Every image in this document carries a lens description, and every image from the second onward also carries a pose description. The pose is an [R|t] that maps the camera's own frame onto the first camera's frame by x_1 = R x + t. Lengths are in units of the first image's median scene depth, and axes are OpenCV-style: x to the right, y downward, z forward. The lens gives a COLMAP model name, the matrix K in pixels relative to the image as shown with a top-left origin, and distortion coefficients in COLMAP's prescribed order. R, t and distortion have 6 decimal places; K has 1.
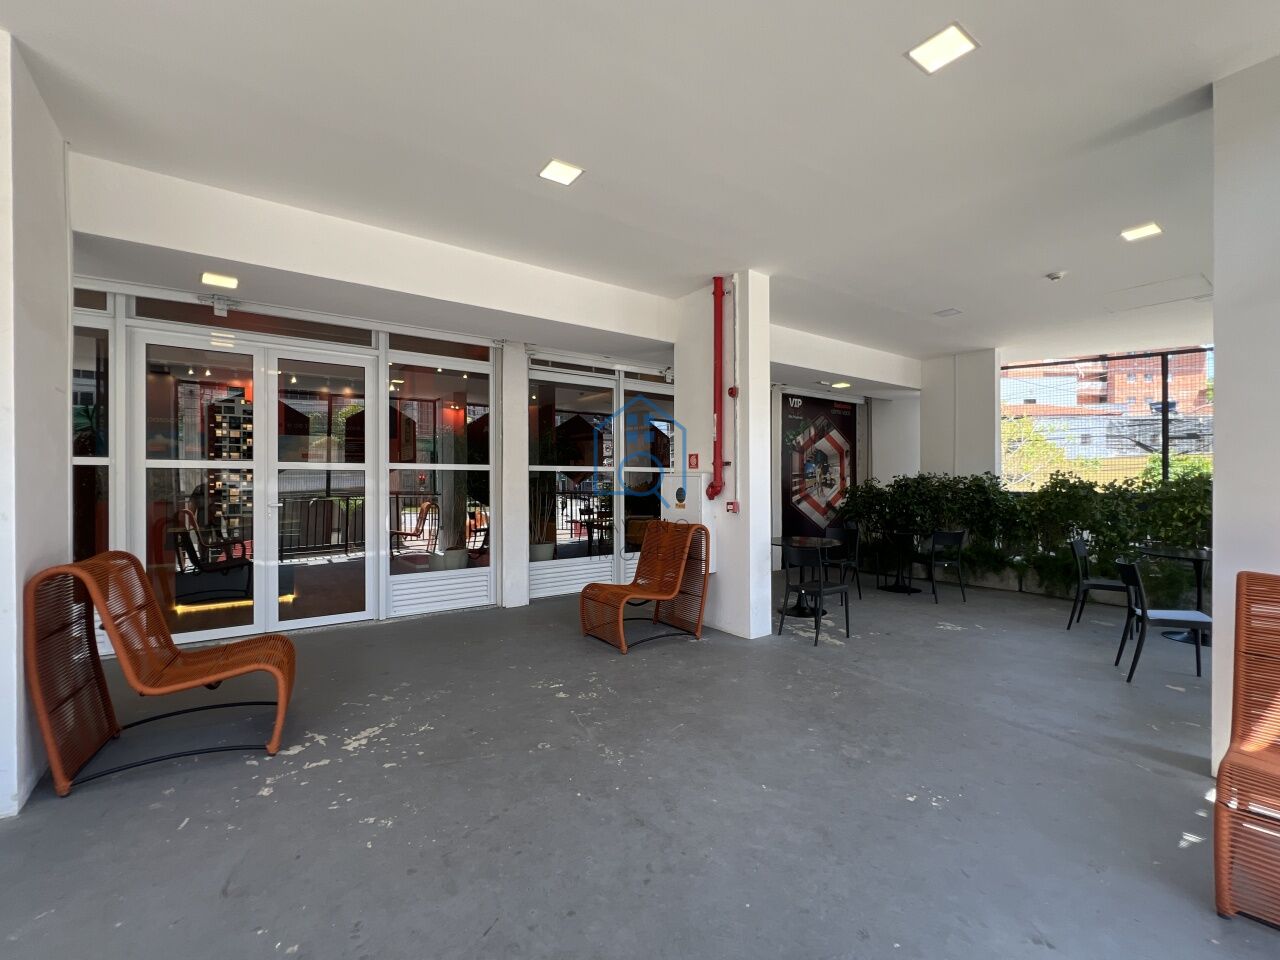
lens RADIAL K [[577.1, 0, 646.1], [0, 577.1, 484.2], [0, 0, 1]] dist [0.012360, 0.000071]
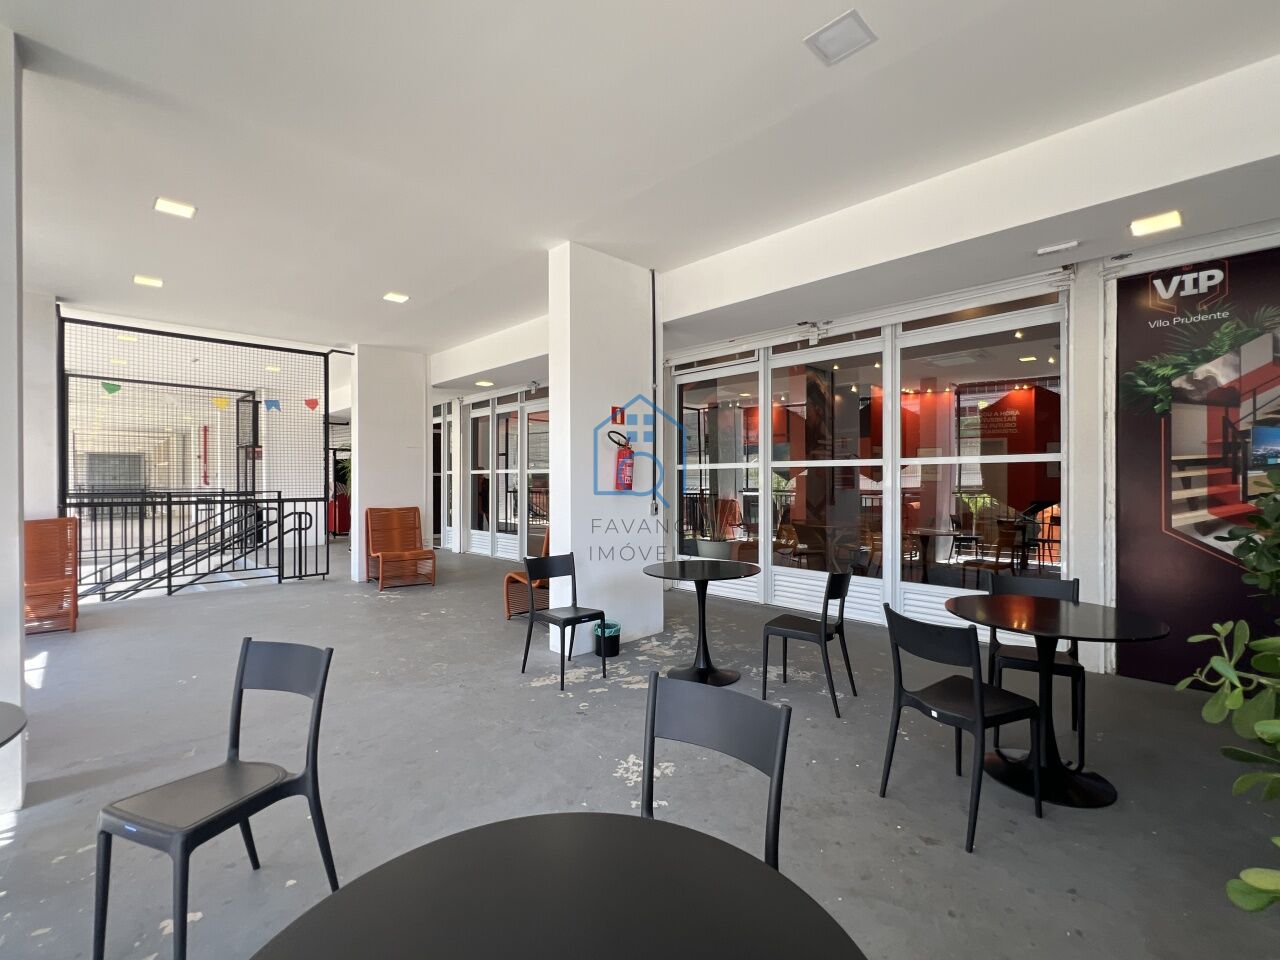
lens RADIAL K [[577.1, 0, 638.2], [0, 577.1, 483.9], [0, 0, 1]] dist [0.012360, 0.000071]
pose [[0.127678, 0.010657, -0.991758, 0.617759], [0.000759, 0.999941, 0.010842, -0.005126], [0.991815, -0.002137, 0.127663, 0.563182]]
